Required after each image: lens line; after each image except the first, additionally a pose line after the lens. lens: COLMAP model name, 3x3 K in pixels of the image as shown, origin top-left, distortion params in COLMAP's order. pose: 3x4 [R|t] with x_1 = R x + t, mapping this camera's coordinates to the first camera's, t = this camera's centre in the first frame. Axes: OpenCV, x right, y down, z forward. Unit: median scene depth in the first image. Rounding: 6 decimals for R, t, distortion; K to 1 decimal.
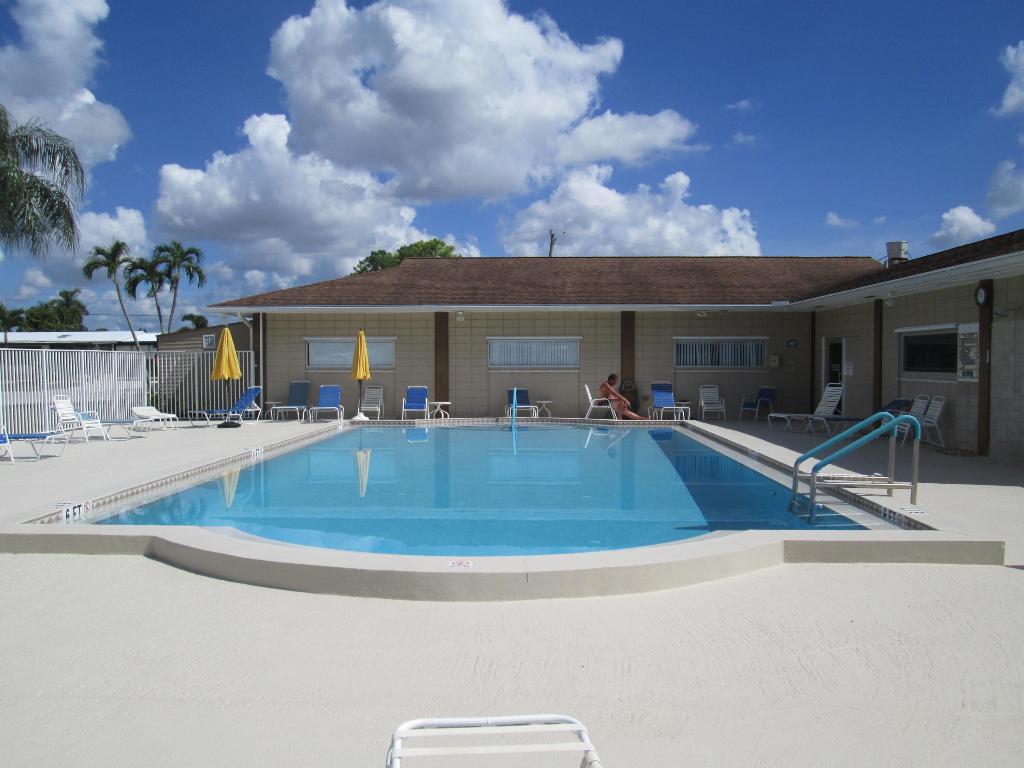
lens RADIAL K [[936.9, 0, 512.0], [0, 936.9, 384.0], [0, 0, 1]] dist [-0.003313, -0.001406]
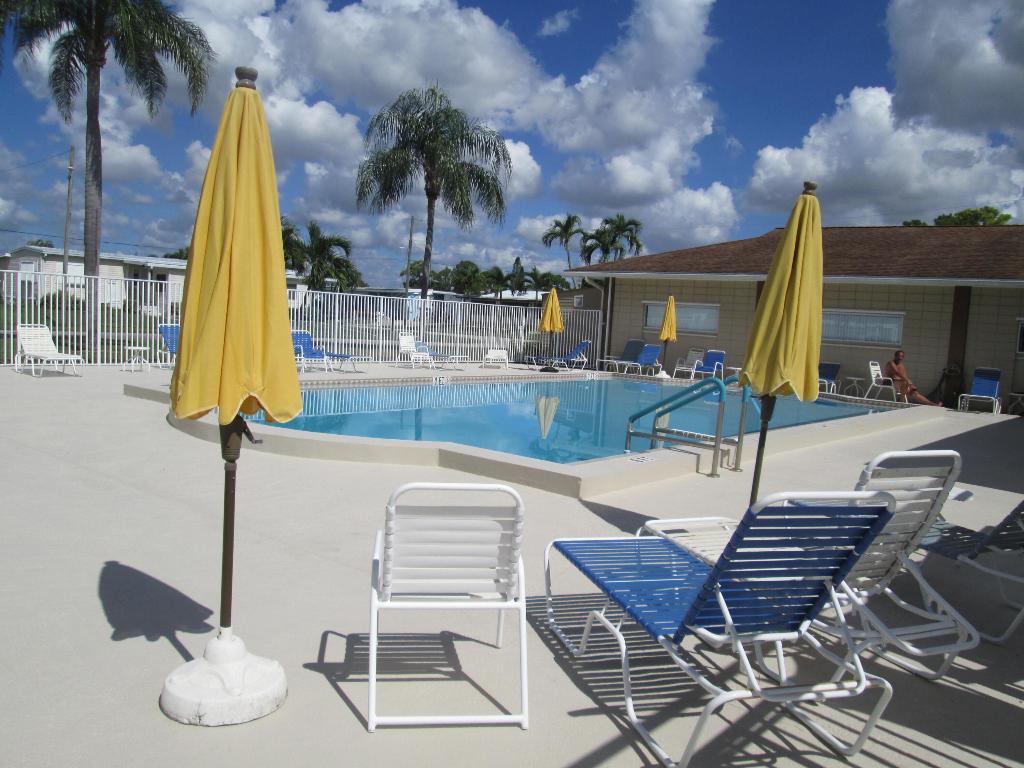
lens RADIAL K [[936.9, 0, 512.0], [0, 936.9, 384.0], [0, 0, 1]] dist [-0.003313, -0.001406]
pose [[0.781518, 0.096370, -0.616395, 0.346204], [-0.078266, 0.995337, 0.056382, -0.001771], [0.618955, 0.004179, 0.785416, 0.033540]]
